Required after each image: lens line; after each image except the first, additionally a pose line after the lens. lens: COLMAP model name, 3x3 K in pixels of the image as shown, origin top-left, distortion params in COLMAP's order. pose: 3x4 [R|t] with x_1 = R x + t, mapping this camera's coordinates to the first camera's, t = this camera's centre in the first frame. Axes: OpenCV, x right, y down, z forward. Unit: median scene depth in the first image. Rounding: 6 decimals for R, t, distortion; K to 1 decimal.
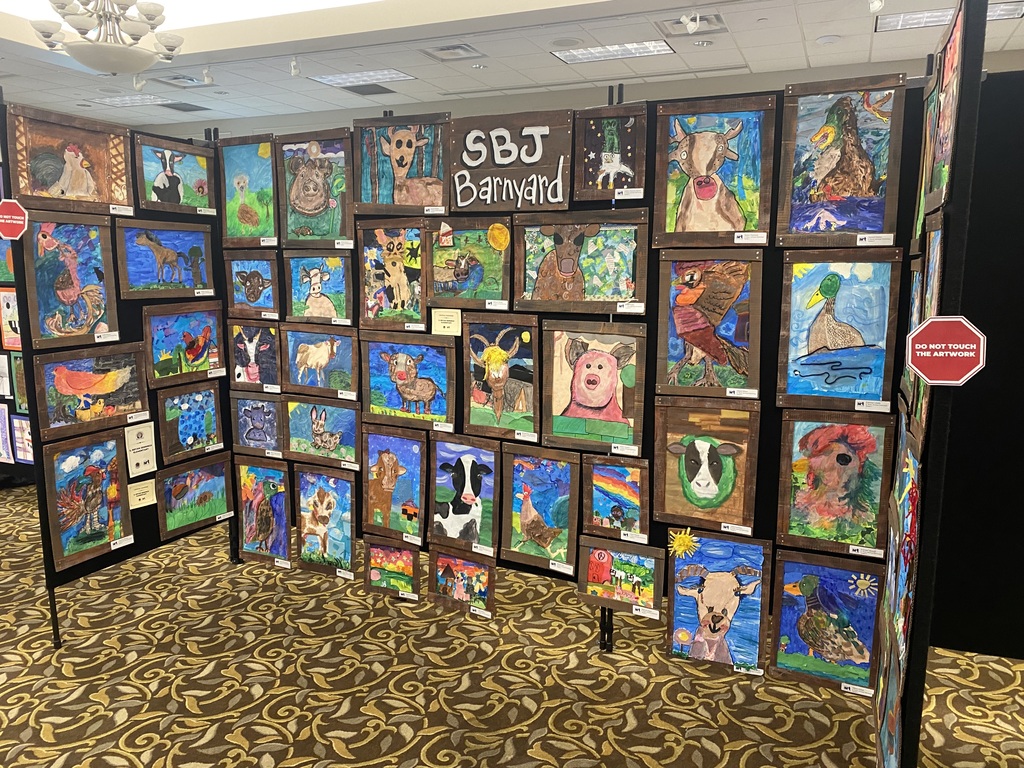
lens RADIAL K [[776.3, 0, 512.0], [0, 776.3, 384.0], [0, 0, 1]] dist [-0.003617, -0.007009]
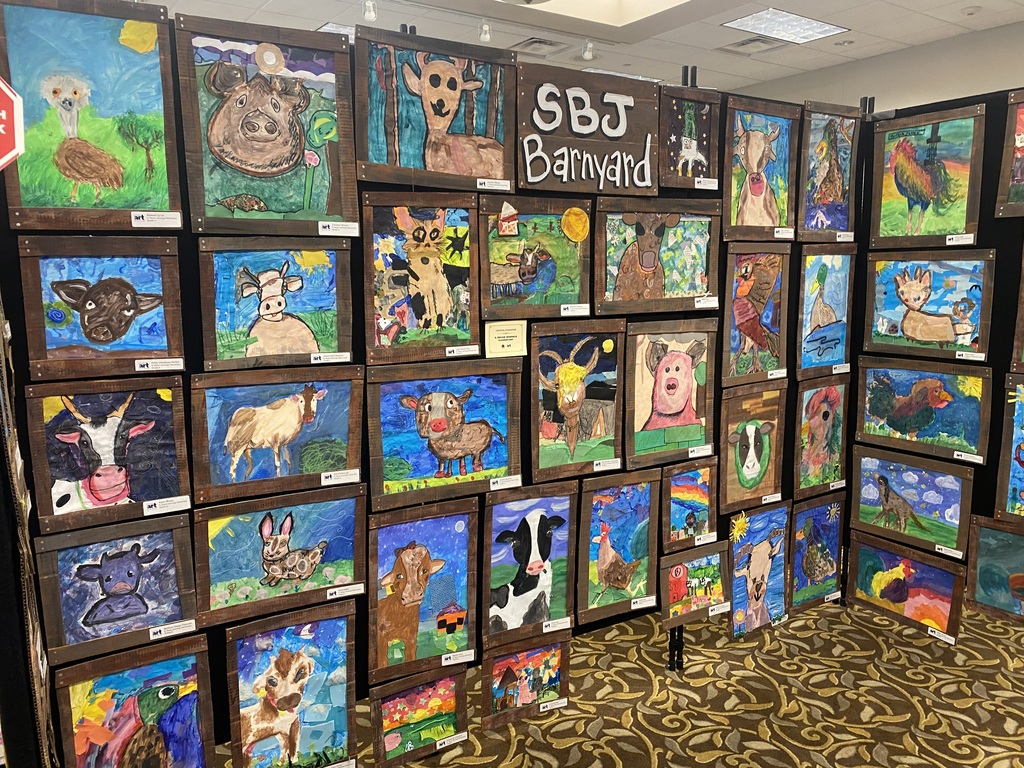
lens RADIAL K [[776.3, 0, 512.0], [0, 776.3, 384.0], [0, 0, 1]] dist [-0.003617, -0.007009]
pose [[0.537340, -0.131925, 0.832984, -0.687965], [0.148870, 0.987017, 0.060288, -0.080405], [-0.830123, 0.091611, 0.550003, 0.590478]]
